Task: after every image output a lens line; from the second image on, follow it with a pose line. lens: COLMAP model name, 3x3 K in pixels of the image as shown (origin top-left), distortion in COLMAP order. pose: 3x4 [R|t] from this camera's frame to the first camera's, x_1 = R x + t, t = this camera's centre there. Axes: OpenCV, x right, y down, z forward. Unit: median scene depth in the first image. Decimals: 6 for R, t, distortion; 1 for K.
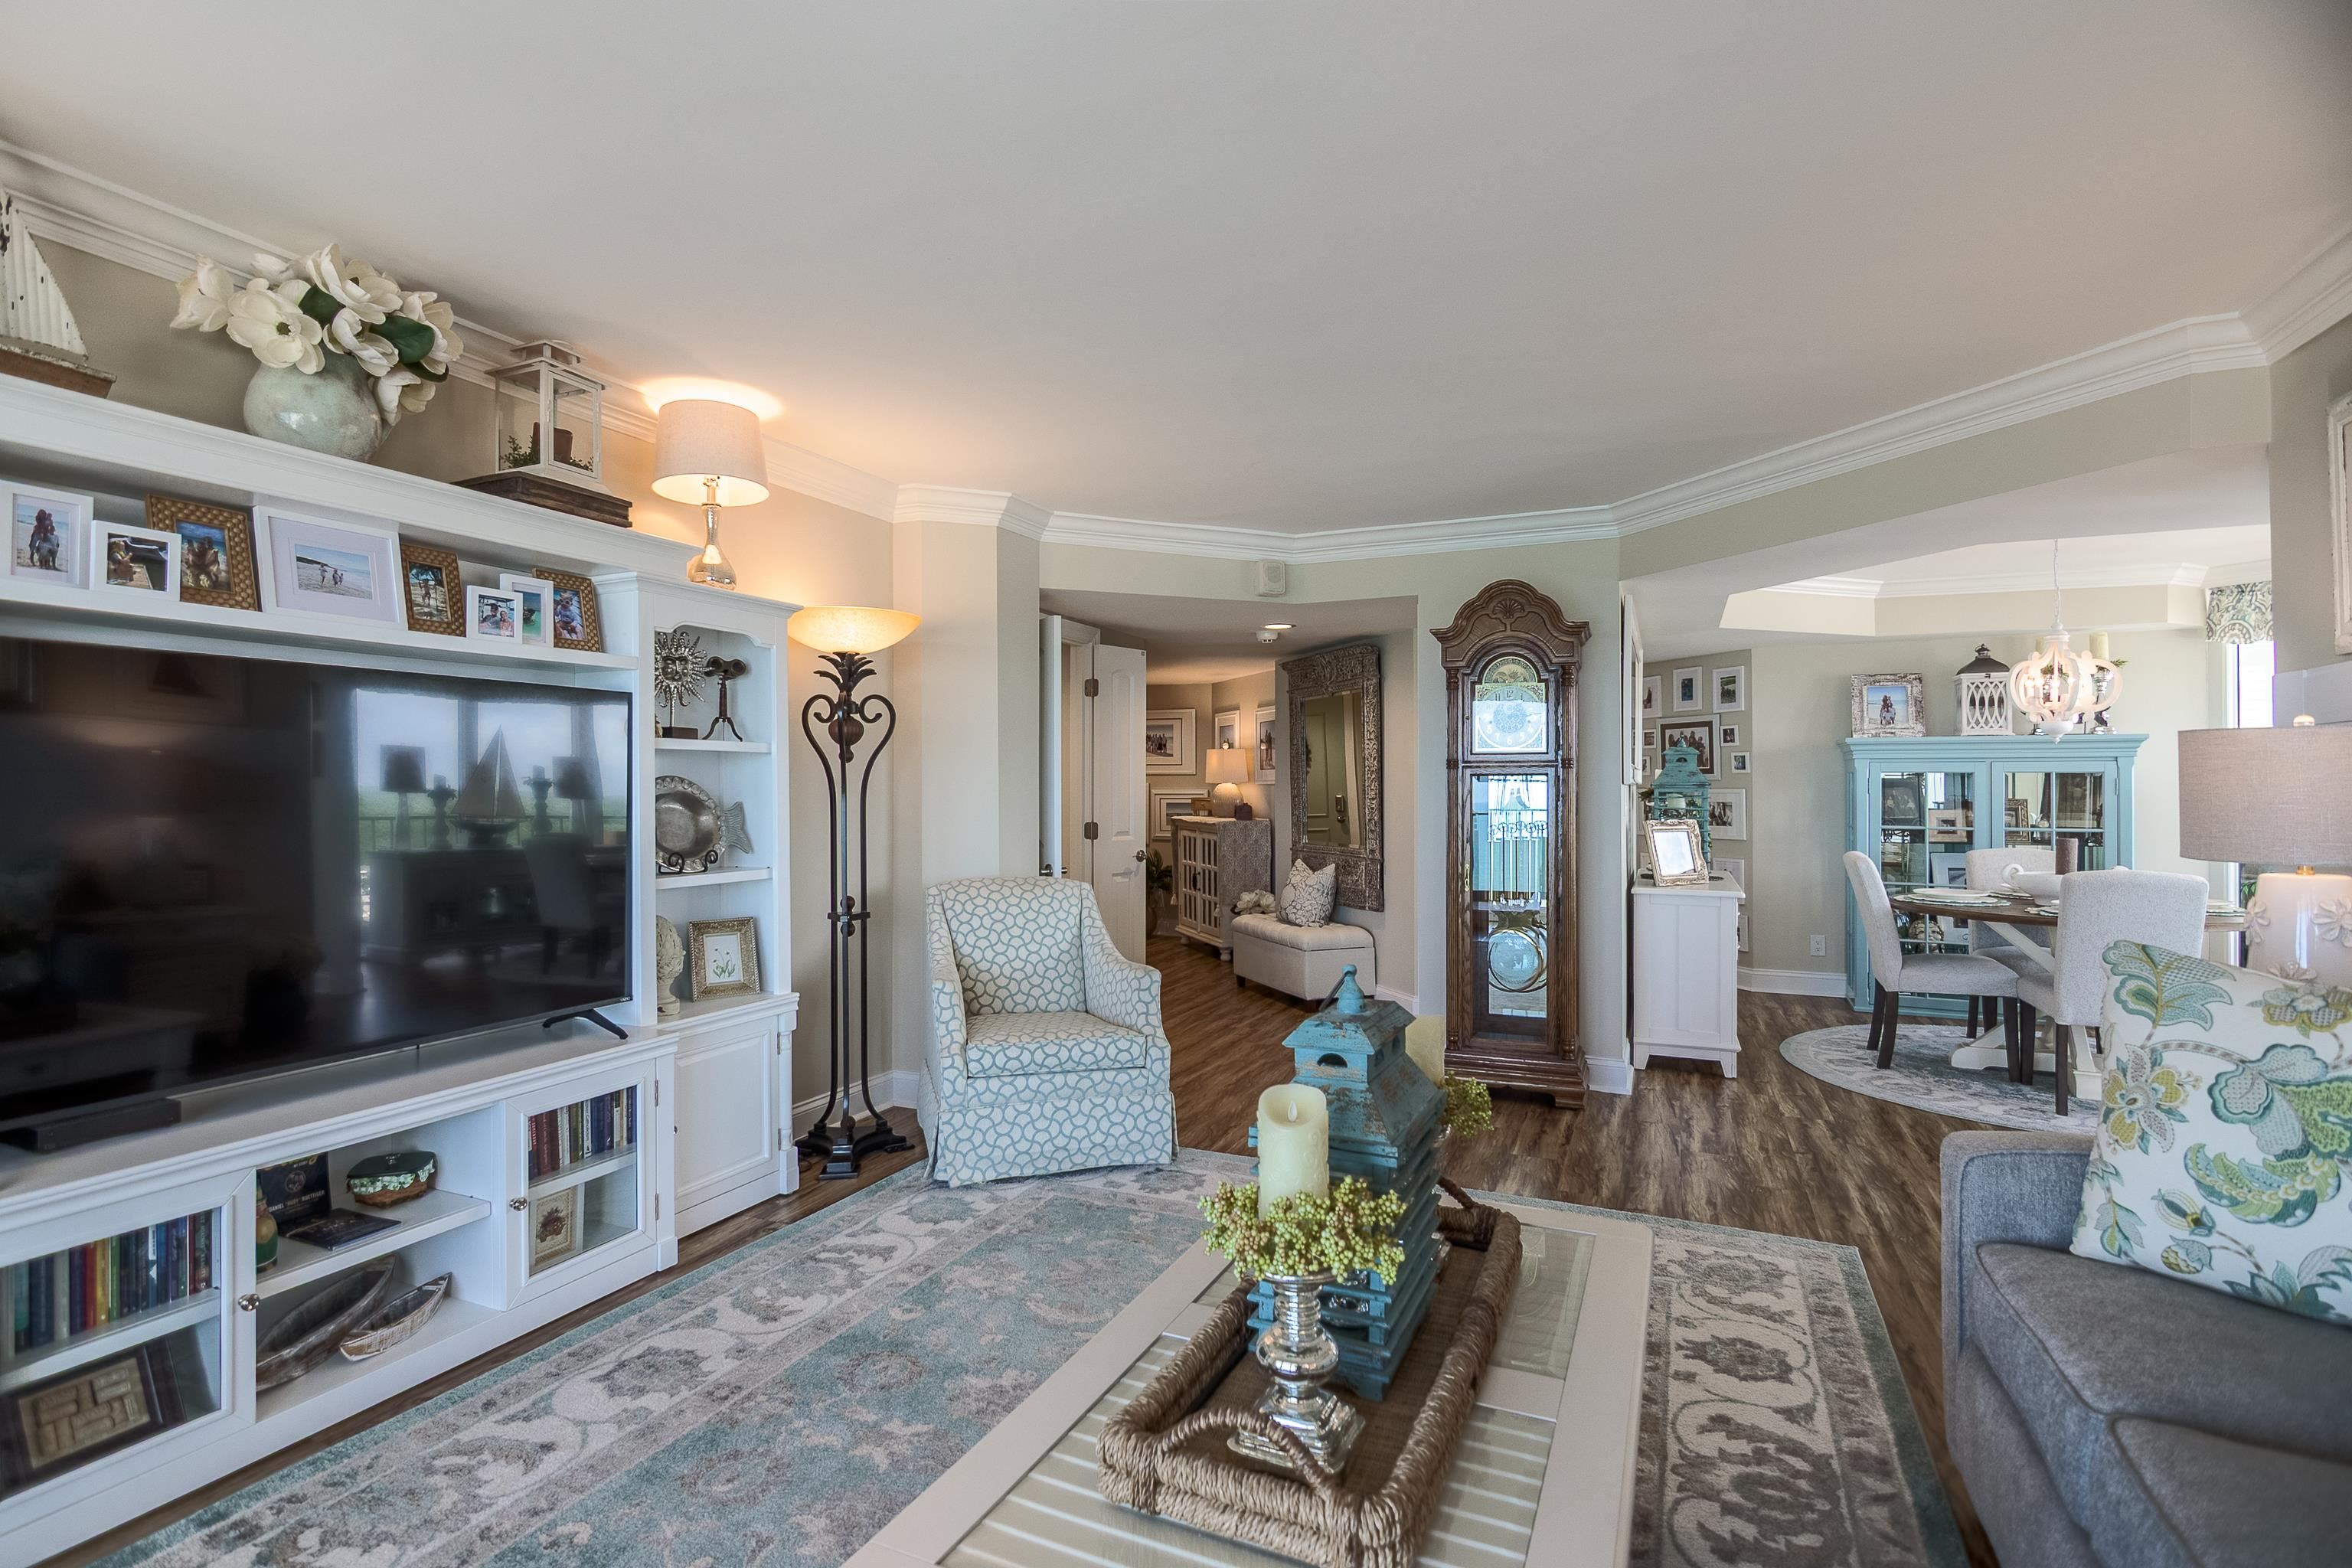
lens RADIAL K [[1141.5, 0, 1184.3], [0, 1141.5, 777.3], [0, 0, 1]] dist [-0.007710, -0.003790]
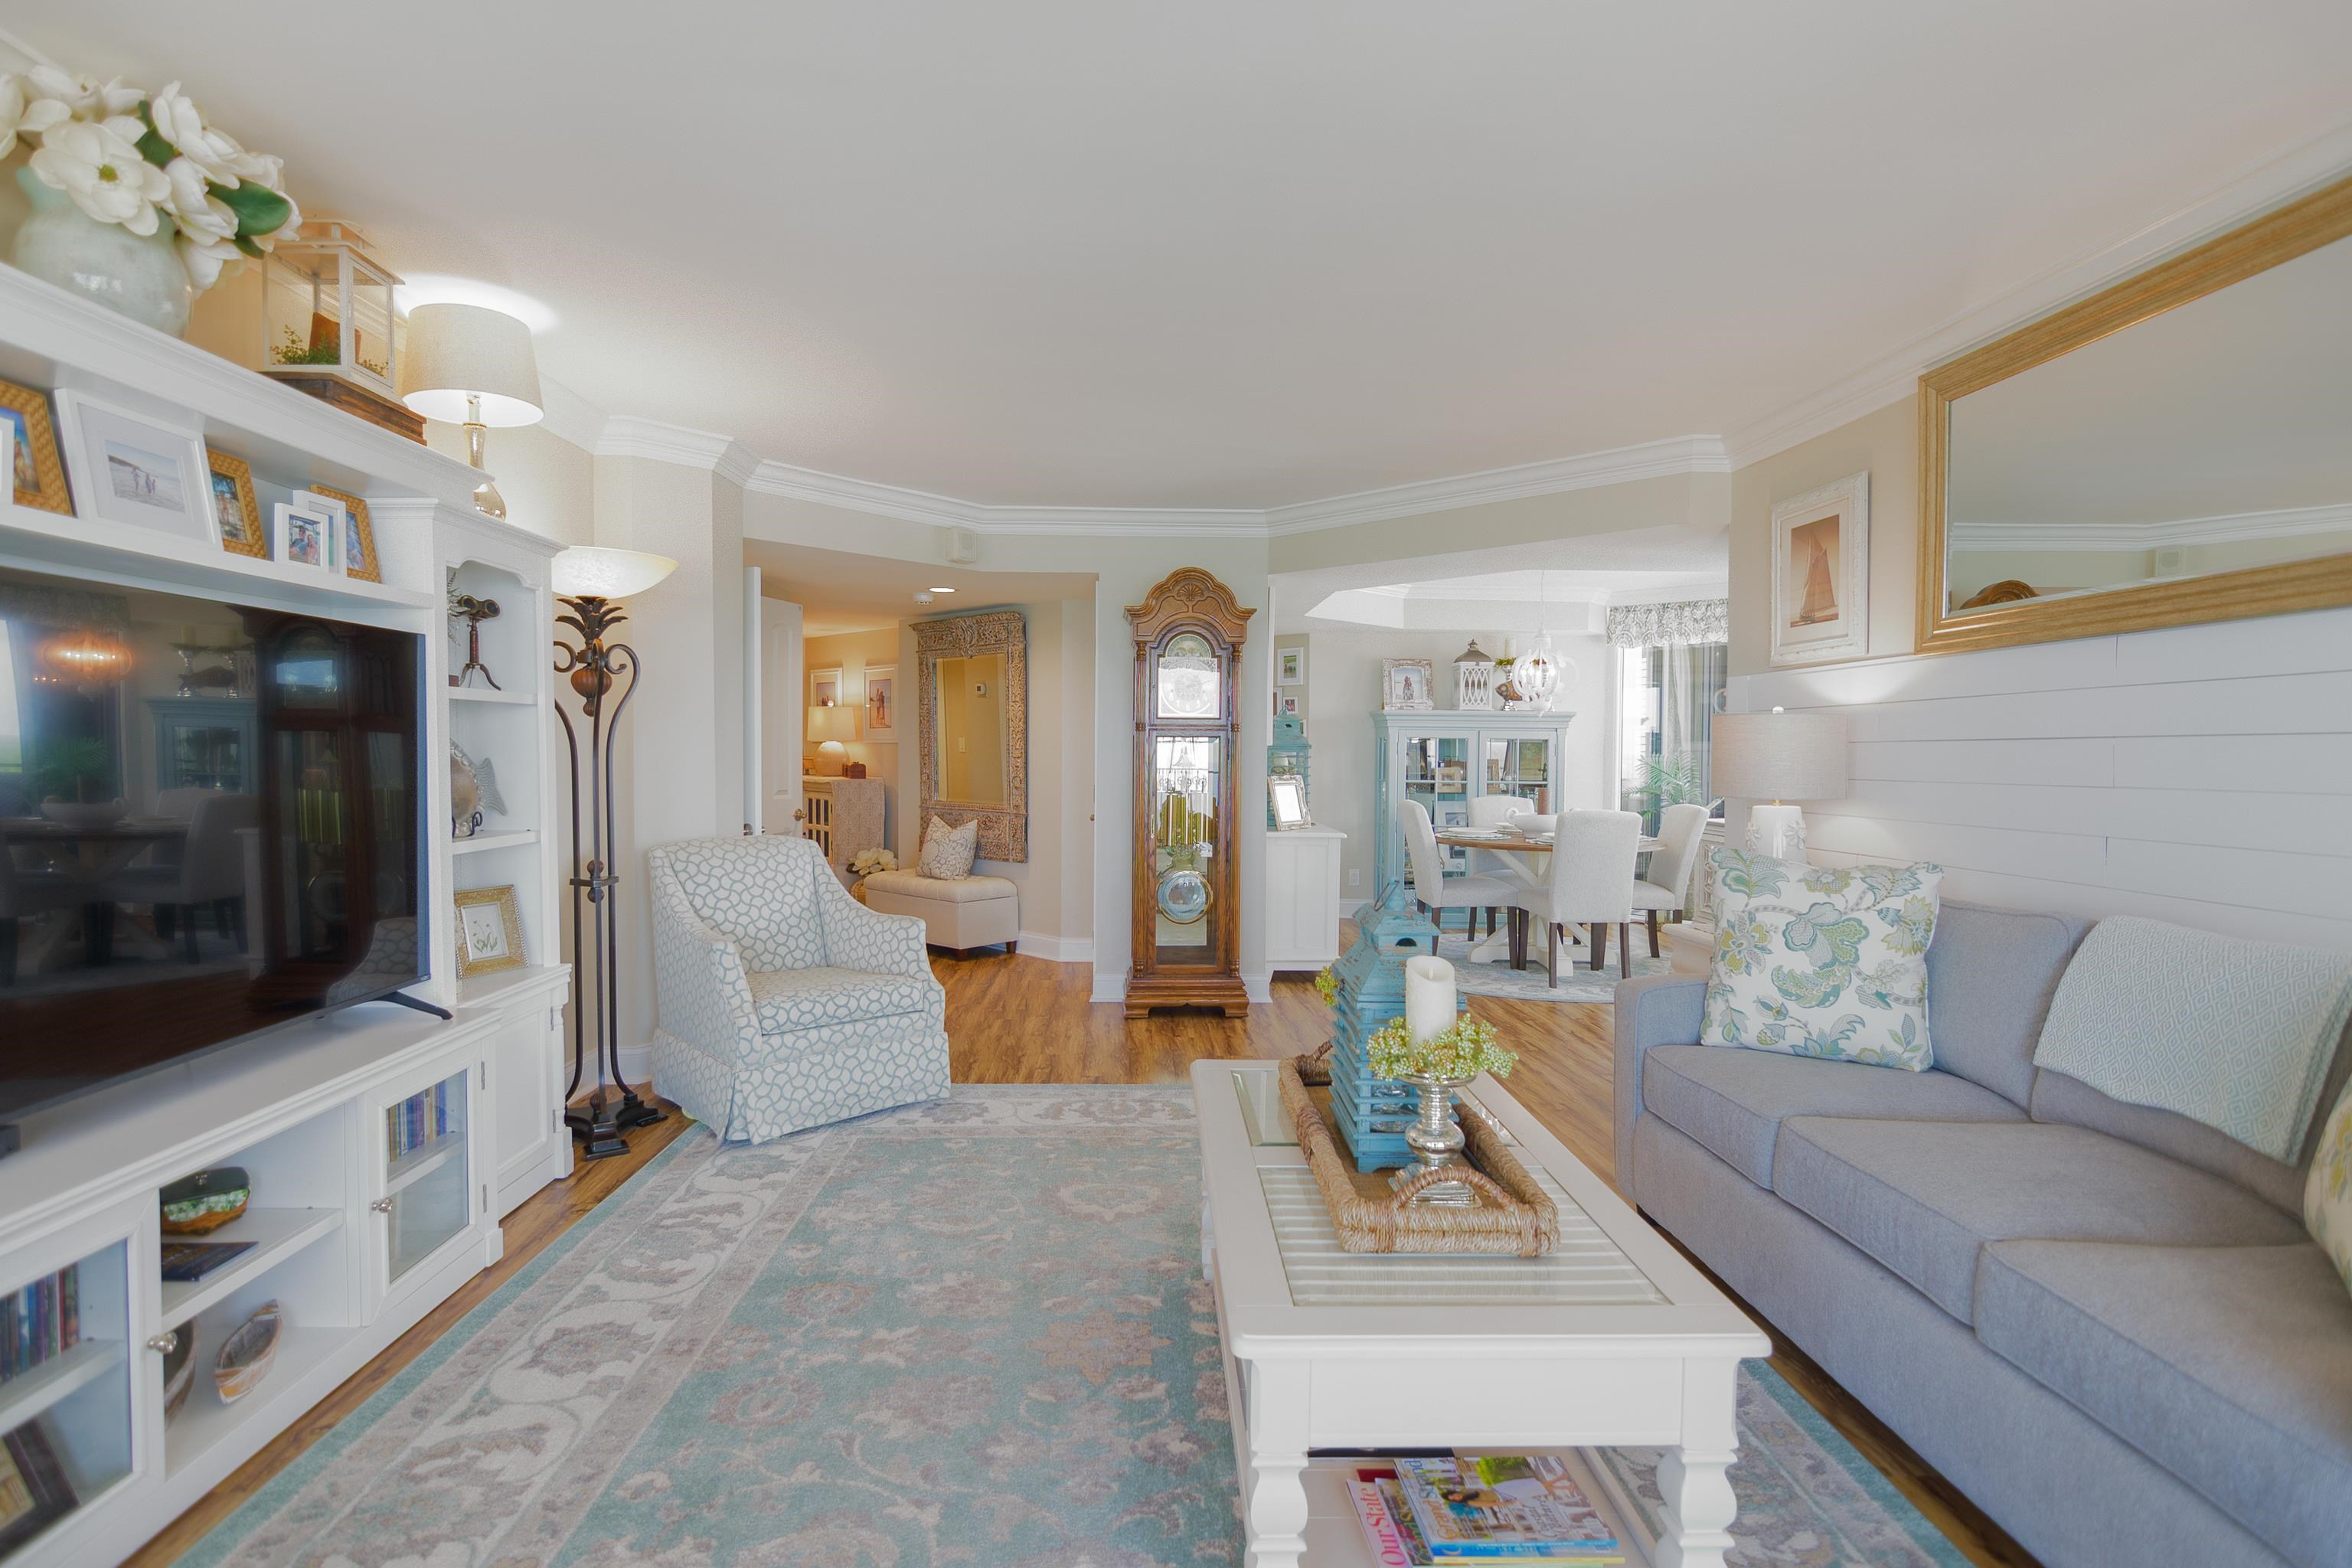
lens RADIAL K [[1141.5, 0, 1190.5], [0, 1141.5, 780.8], [0, 0, 1]] dist [-0.007710, -0.003790]
pose [[0.897021, -0.005986, 0.441948, -0.307671], [-0.010970, 0.999299, 0.035802, 0.001153], [-0.441853, -0.036963, 0.896326, -0.053924]]
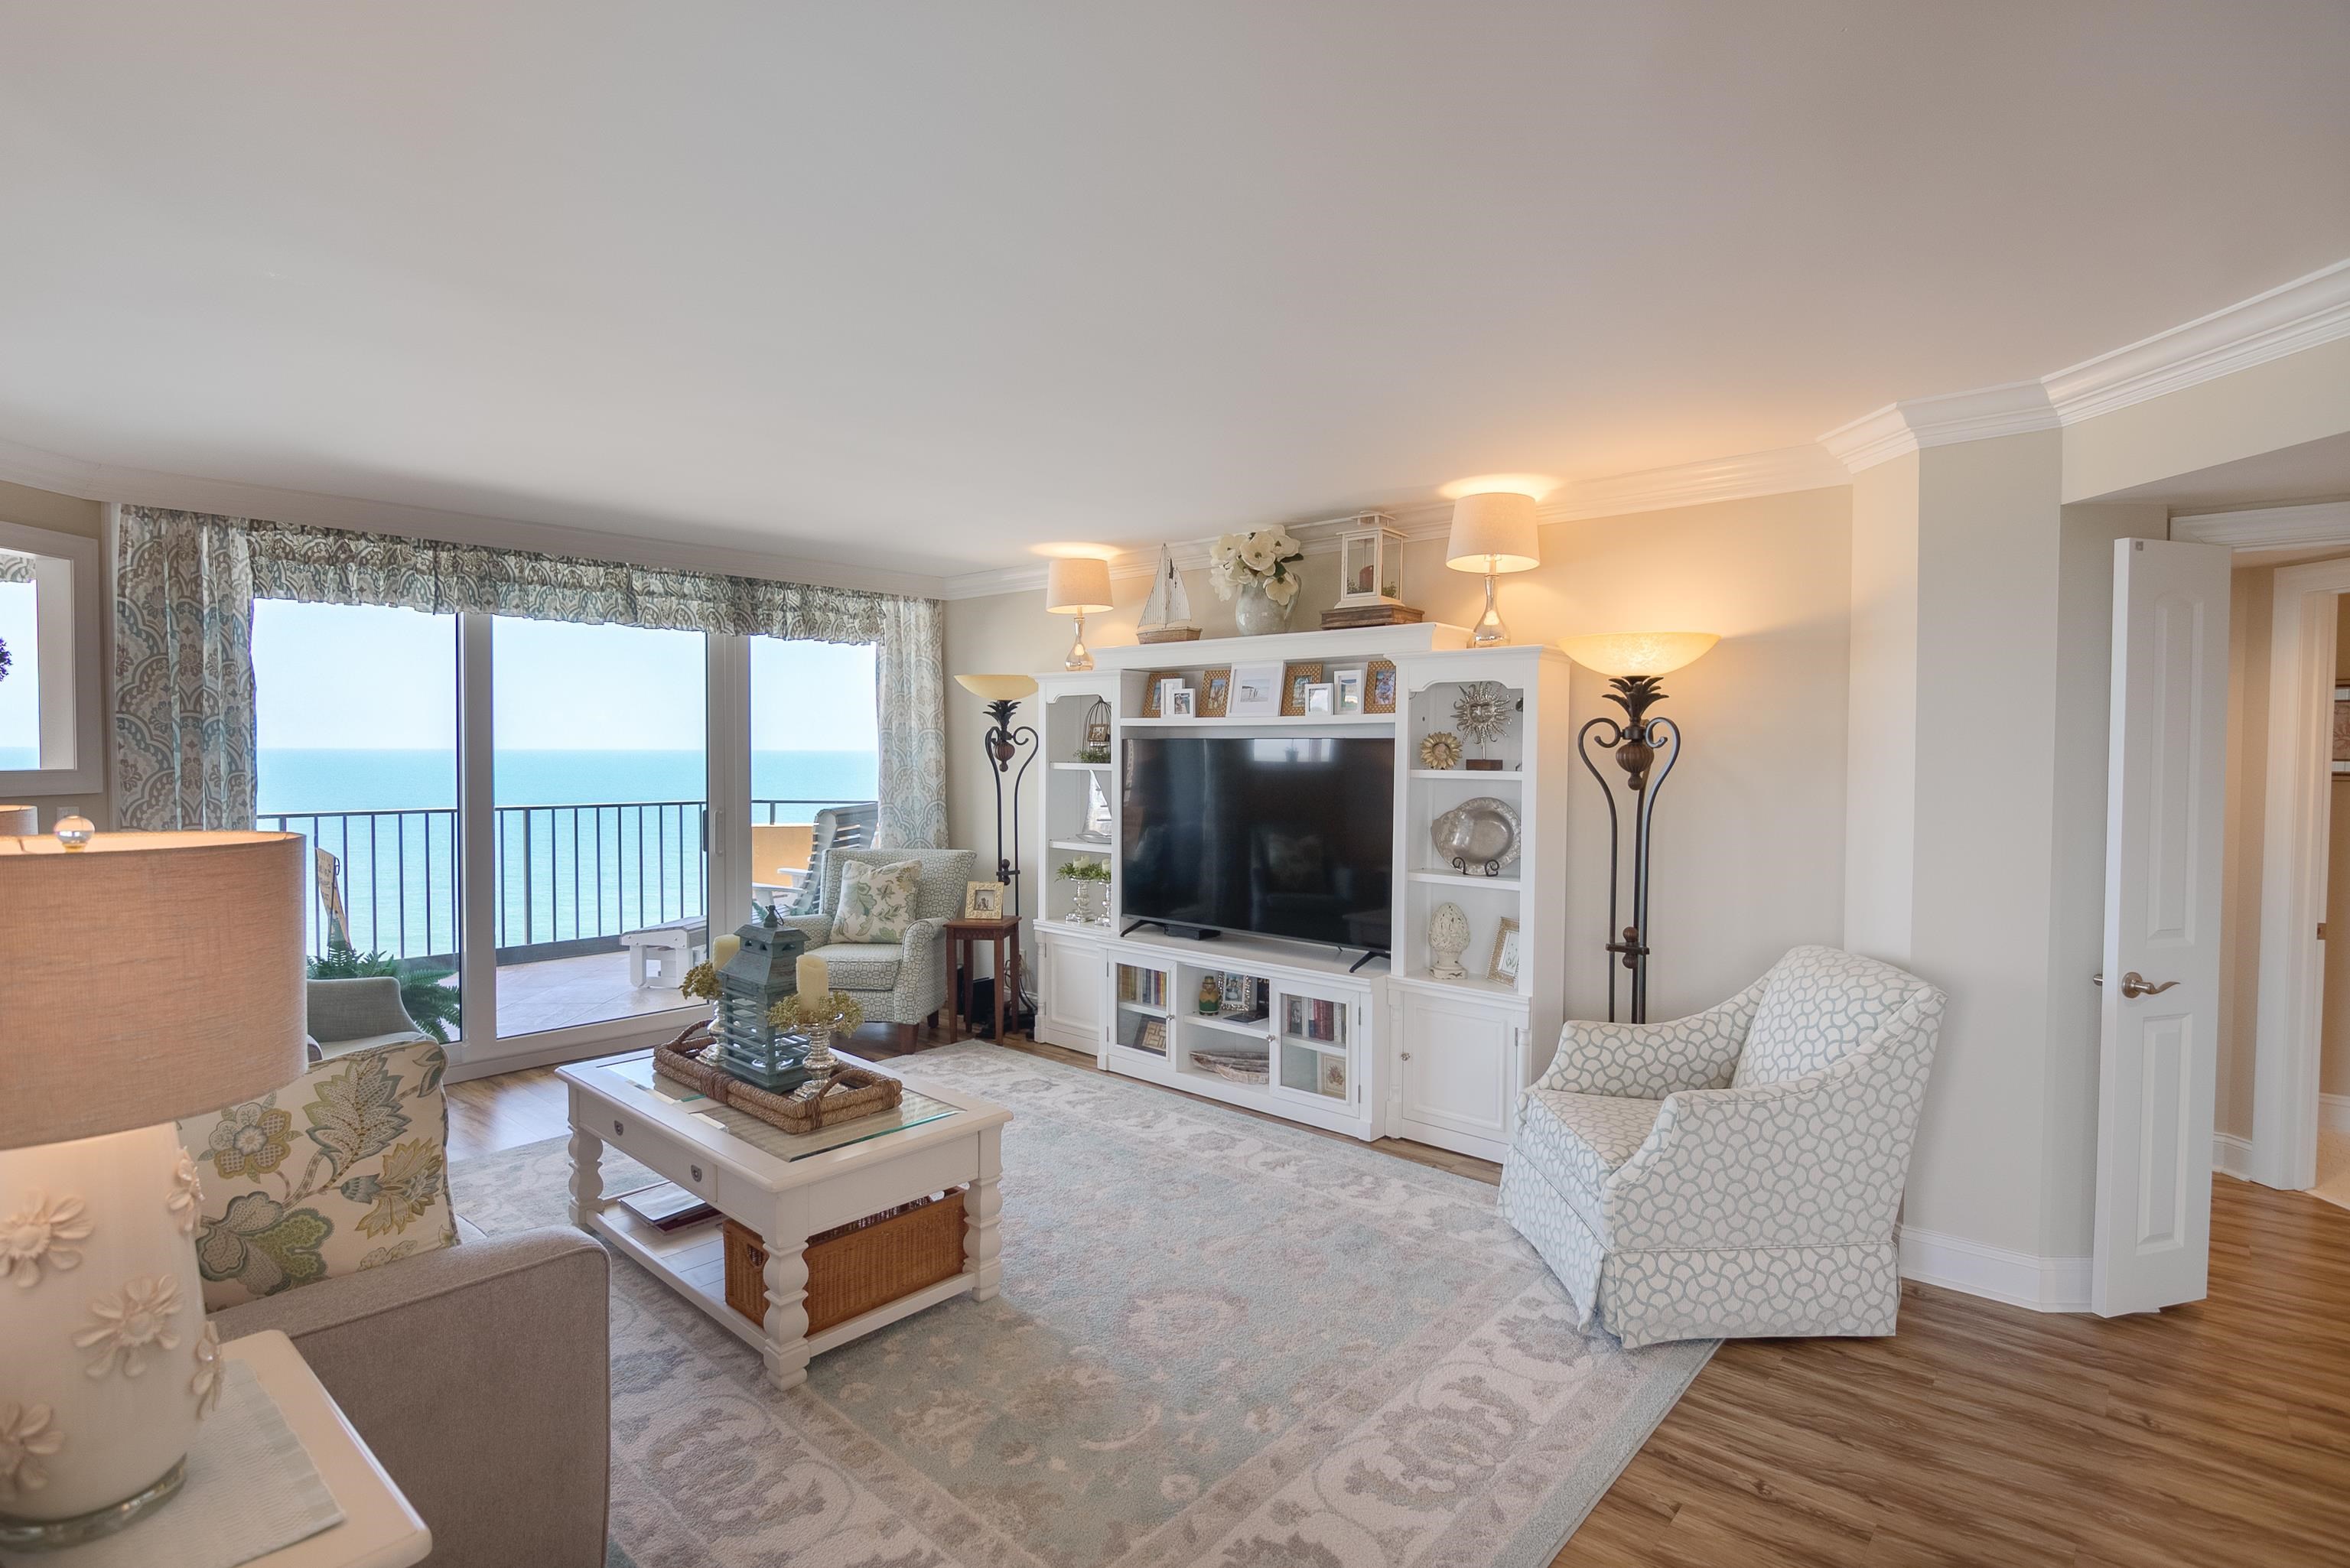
lens RADIAL K [[1140.4, 0, 1152.5], [0, 1140.4, 783.0], [0, 0, 1]] dist [-0.007710, -0.003790]
pose [[-0.335322, 0.026362, -0.941735, 0.856804], [0.003979, 0.999639, 0.026566, -0.052353], [0.942095, 0.005161, -0.335306, 1.072751]]
